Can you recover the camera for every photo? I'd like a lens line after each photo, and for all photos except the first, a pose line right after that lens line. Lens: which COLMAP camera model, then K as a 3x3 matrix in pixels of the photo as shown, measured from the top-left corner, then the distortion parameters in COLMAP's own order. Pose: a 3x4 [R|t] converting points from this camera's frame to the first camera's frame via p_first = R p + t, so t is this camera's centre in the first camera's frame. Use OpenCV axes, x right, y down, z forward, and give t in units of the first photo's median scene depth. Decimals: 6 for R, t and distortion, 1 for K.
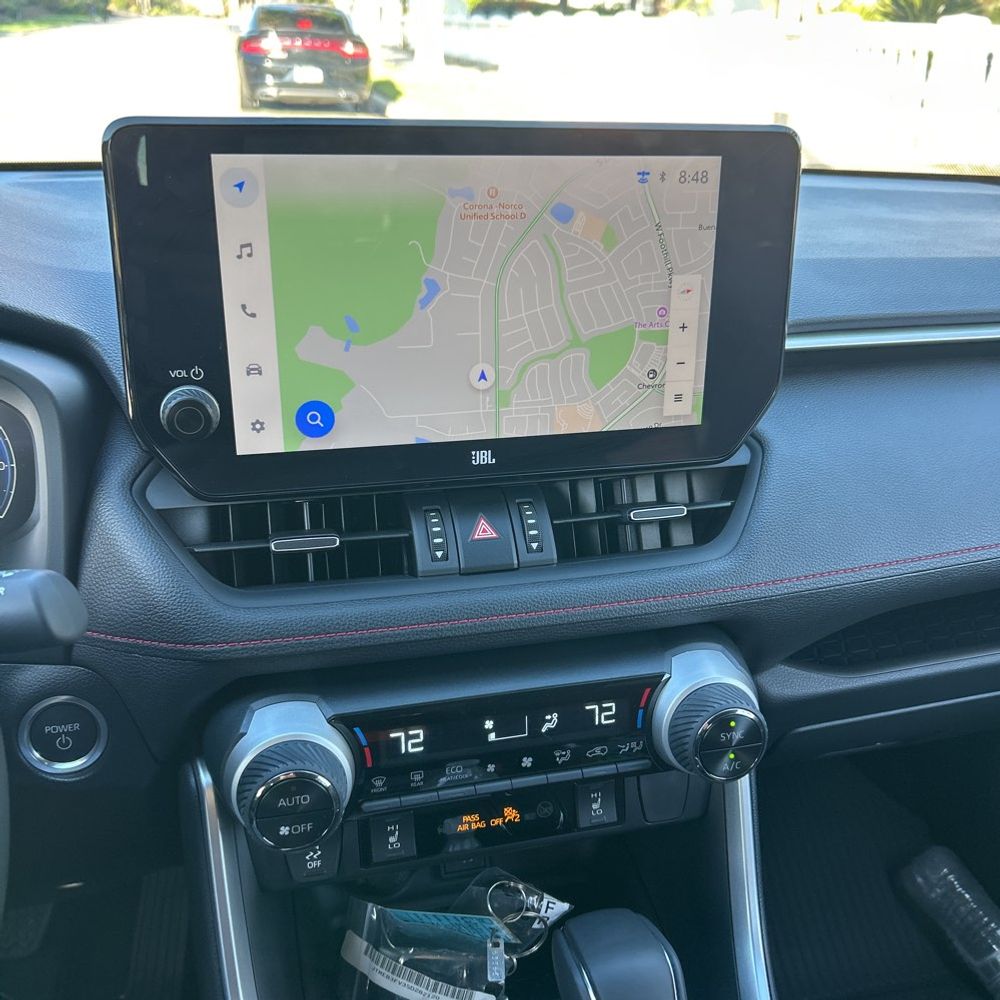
lens RADIAL K [[1010.4, 0, 500.0], [0, 1010.4, 500.0], [0, 0, 1]] dist [0.053801, -0.024151]
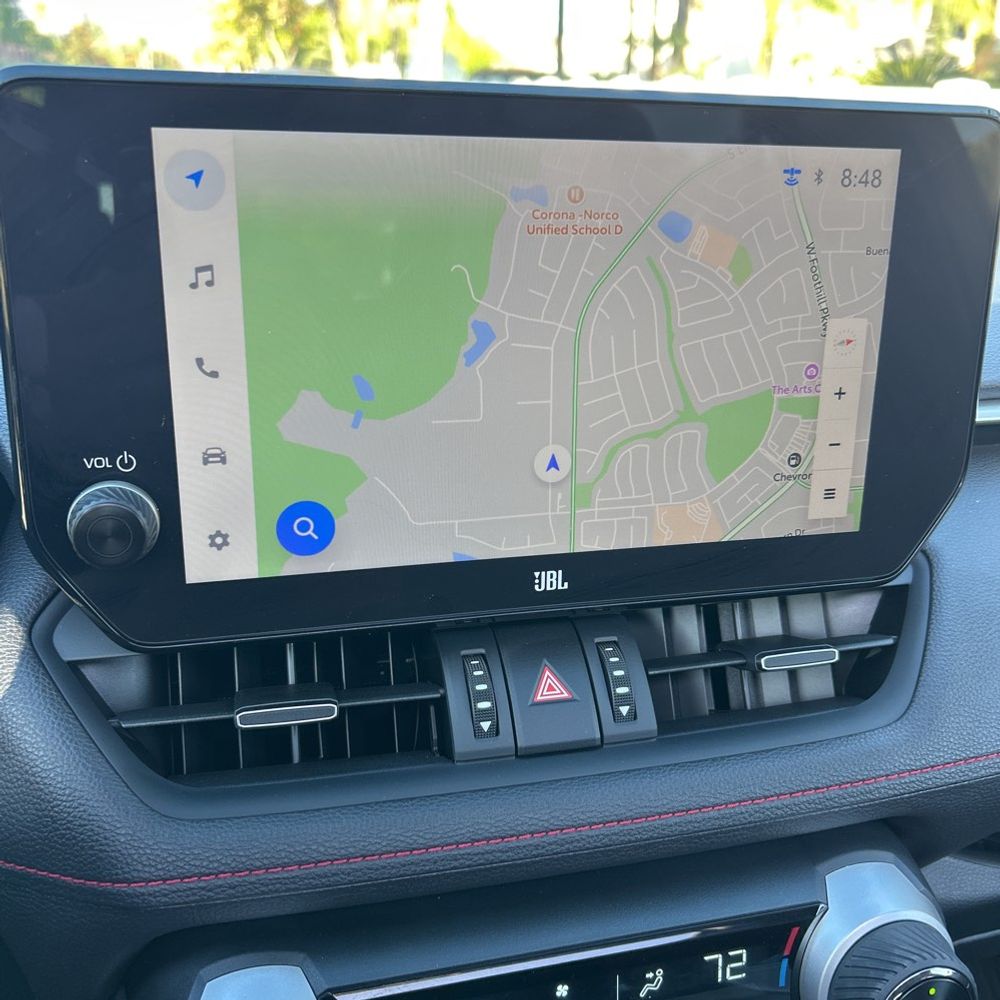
lens RADIAL K [[1042.7, 0, 496.5], [0, 1042.7, 497.8], [0, 0, 1]] dist [0.022234, -0.031024]
pose [[0.999987, 0.004352, 0.002606, -0.056480], [-0.004190, 0.998234, -0.059261, -0.057426], [-0.002860, 0.059249, 0.998239, 0.300540]]
